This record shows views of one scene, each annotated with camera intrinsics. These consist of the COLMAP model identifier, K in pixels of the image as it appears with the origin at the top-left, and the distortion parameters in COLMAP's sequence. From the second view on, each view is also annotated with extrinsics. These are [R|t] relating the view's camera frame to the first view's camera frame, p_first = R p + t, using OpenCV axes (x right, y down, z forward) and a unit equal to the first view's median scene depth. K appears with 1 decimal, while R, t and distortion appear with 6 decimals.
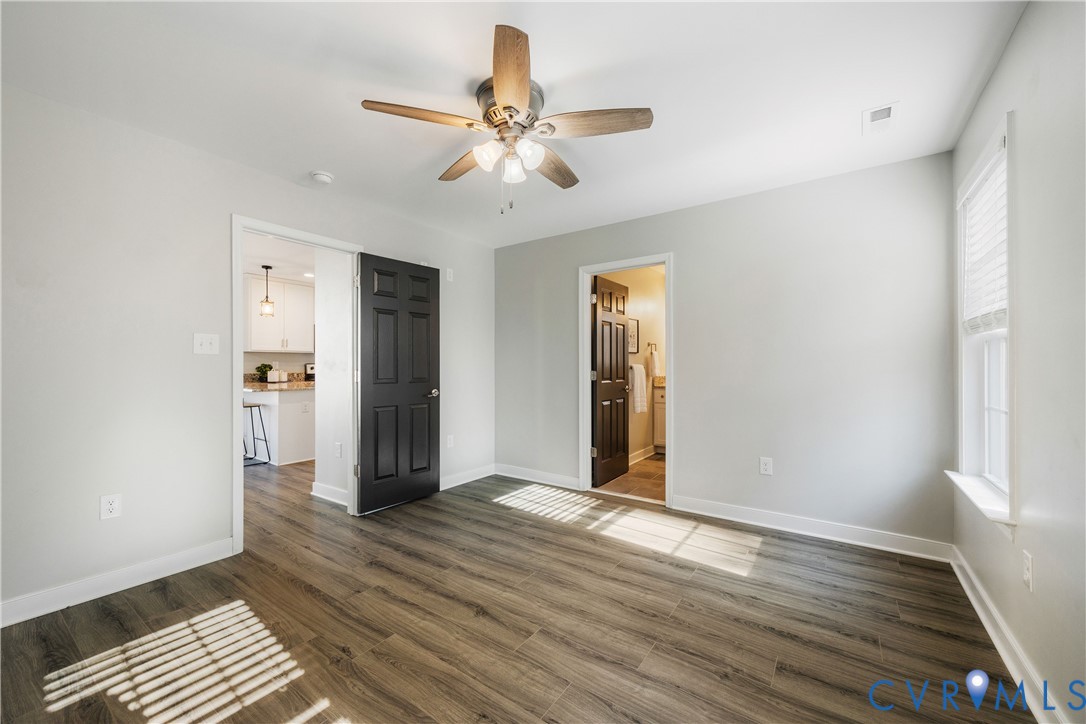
lens RADIAL K [[432.7, 0, 542.7], [0, 432.7, 365.6], [0, 0, 1]] dist [0.002550, 0.000043]
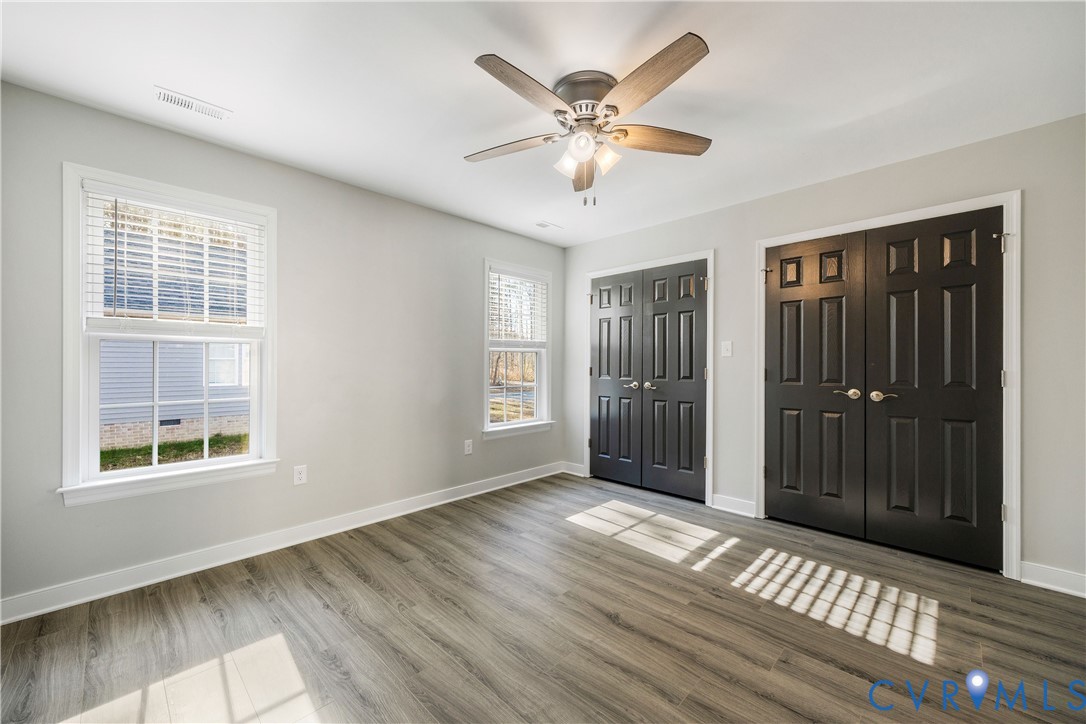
lens RADIAL K [[432.7, 0, 542.0], [0, 432.7, 360.8], [0, 0, 1]] dist [0.002550, 0.000043]
pose [[-0.987156, -0.002996, 0.159734, -0.150716], [-0.003390, 0.999992, -0.002196, -0.004171], [-0.159726, -0.002709, -0.987158, 2.177615]]
